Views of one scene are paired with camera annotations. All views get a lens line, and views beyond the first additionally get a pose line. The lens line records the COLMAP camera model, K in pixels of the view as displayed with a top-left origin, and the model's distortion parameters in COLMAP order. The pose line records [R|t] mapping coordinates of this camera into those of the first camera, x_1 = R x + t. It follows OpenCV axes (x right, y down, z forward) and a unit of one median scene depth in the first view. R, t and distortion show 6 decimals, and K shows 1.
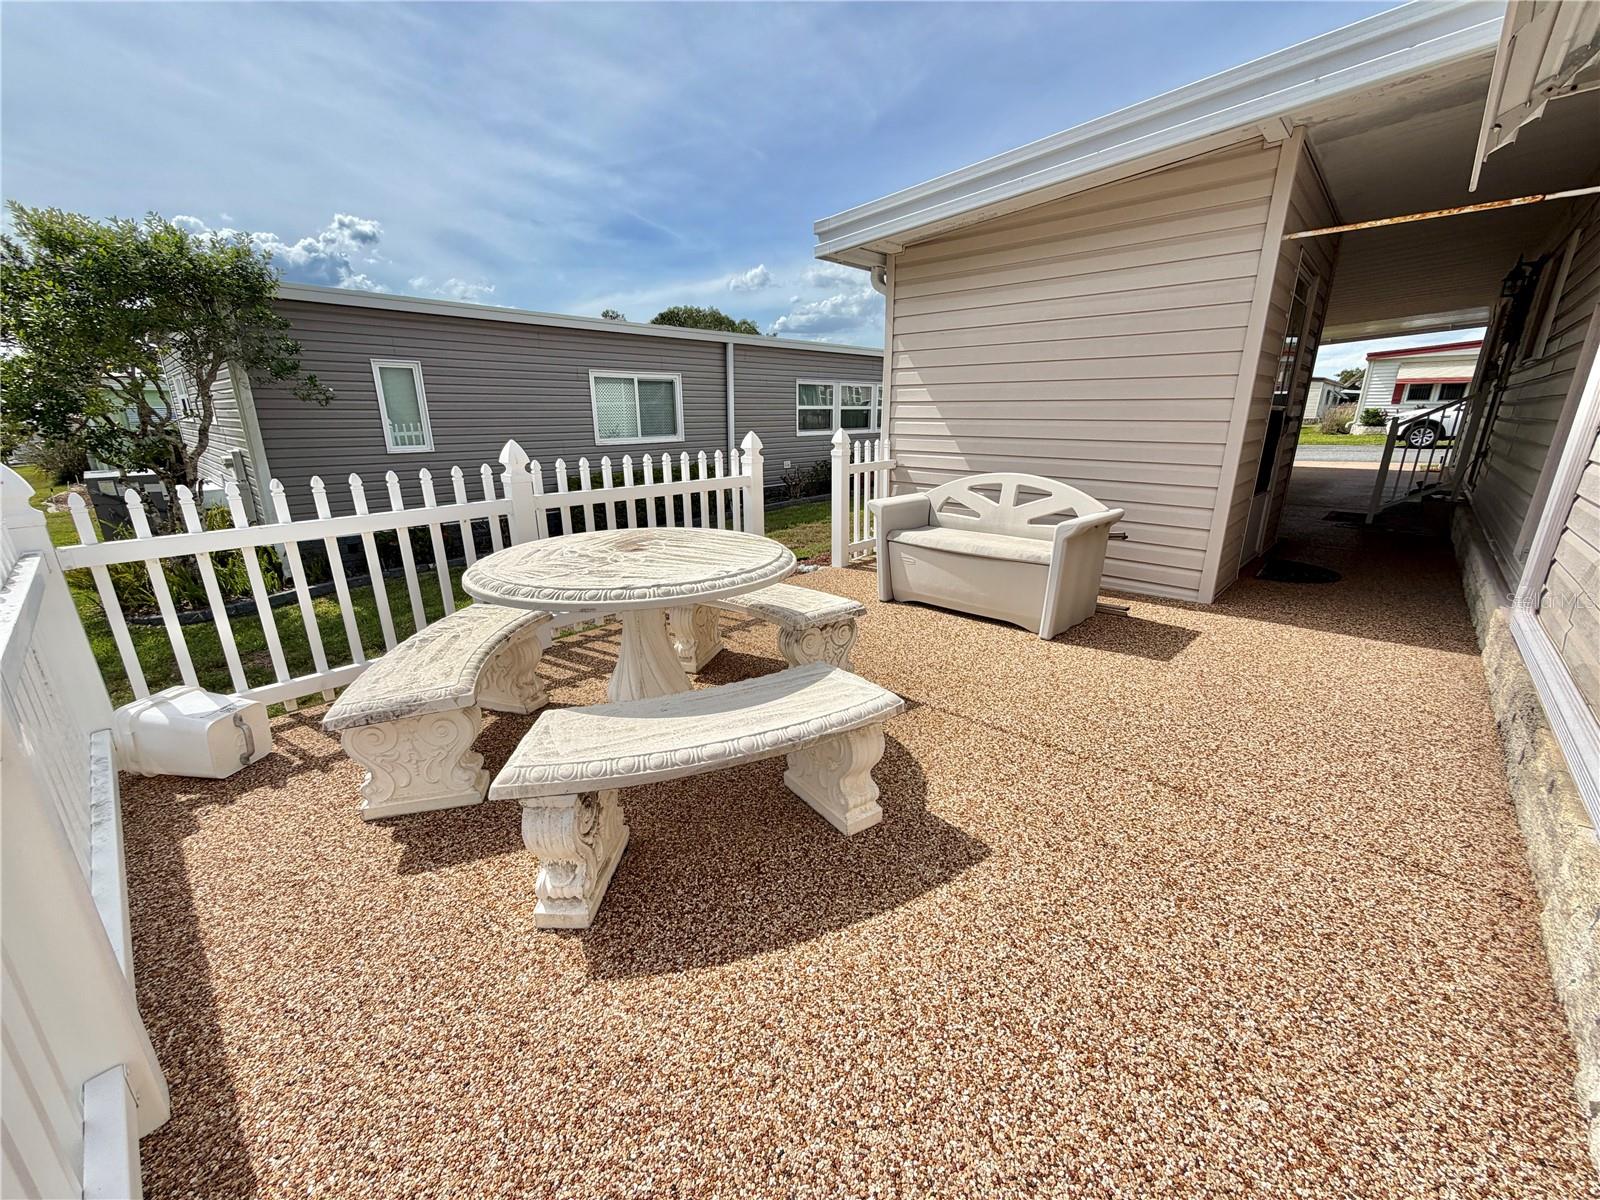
lens RADIAL K [[645.1, 0, 823.2], [0, 645.1, 617.8], [0, 0, 1]] dist [0.008006, -0.000010]
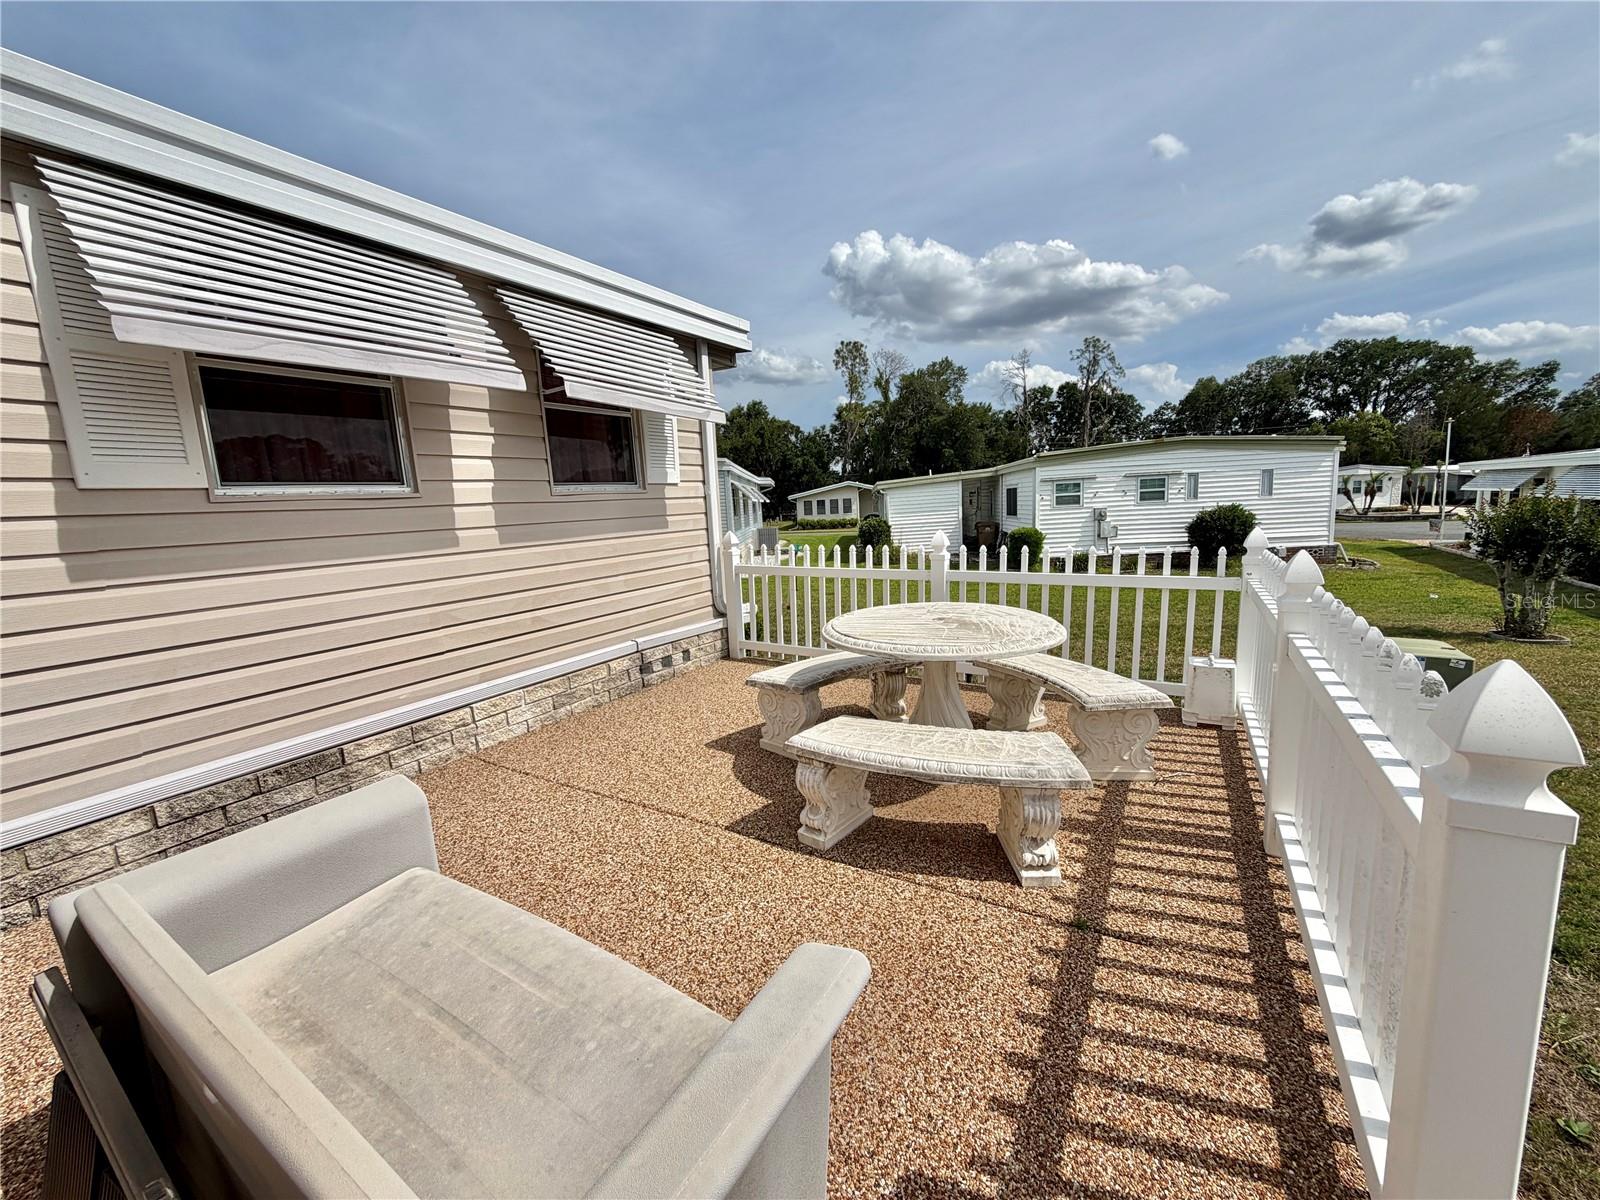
lens RADIAL K [[644.7, 0, 791.4], [0, 644.7, 602.2], [0, 0, 1]] dist [0.000695, 0.000369]
pose [[-0.984614, 0.076382, -0.157169, 0.150873], [-0.001327, 0.896118, 0.443815, -0.492215], [0.174741, 0.437195, -0.882228, 1.412220]]
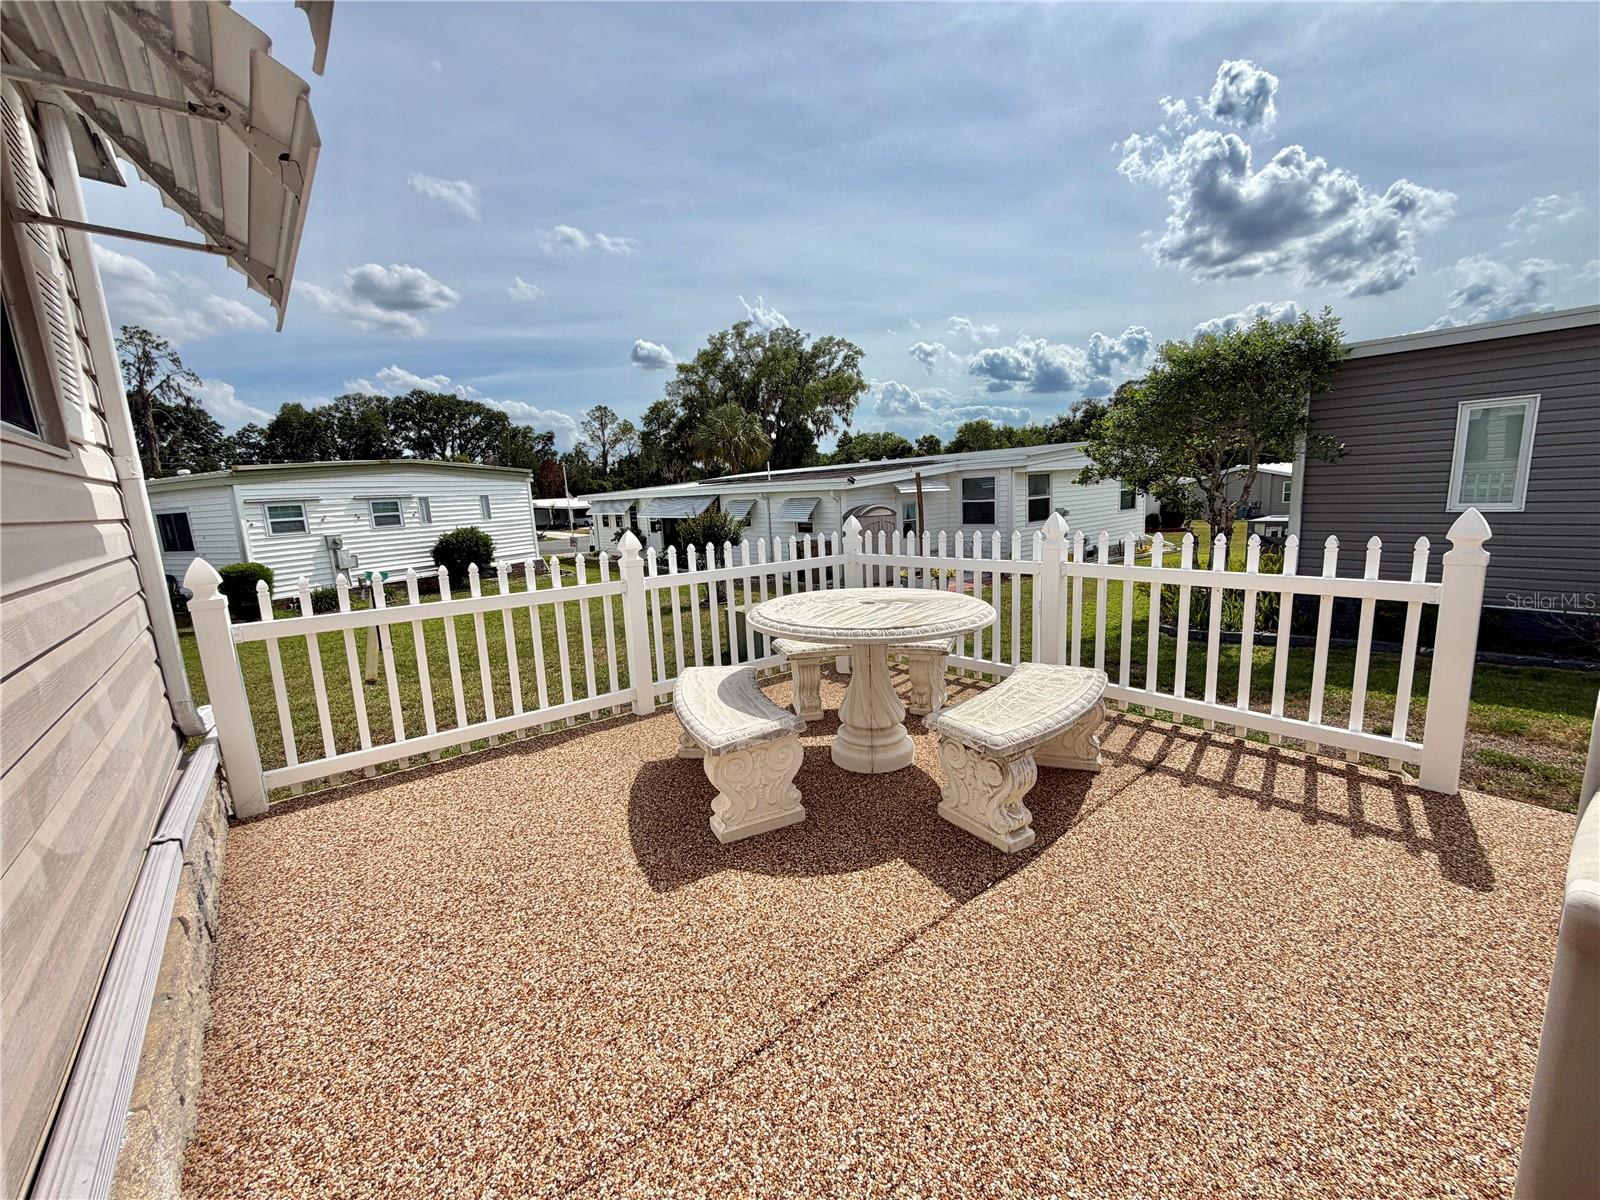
lens RADIAL K [[644.7, 0, 791.4], [0, 644.7, 602.2], [0, 0, 1]] dist [0.000695, 0.000369]
pose [[-0.161959, 0.177573, -0.970689, 0.676575], [-0.256282, 0.942354, 0.215149, -0.235477], [0.952937, 0.283615, -0.107114, 0.654704]]
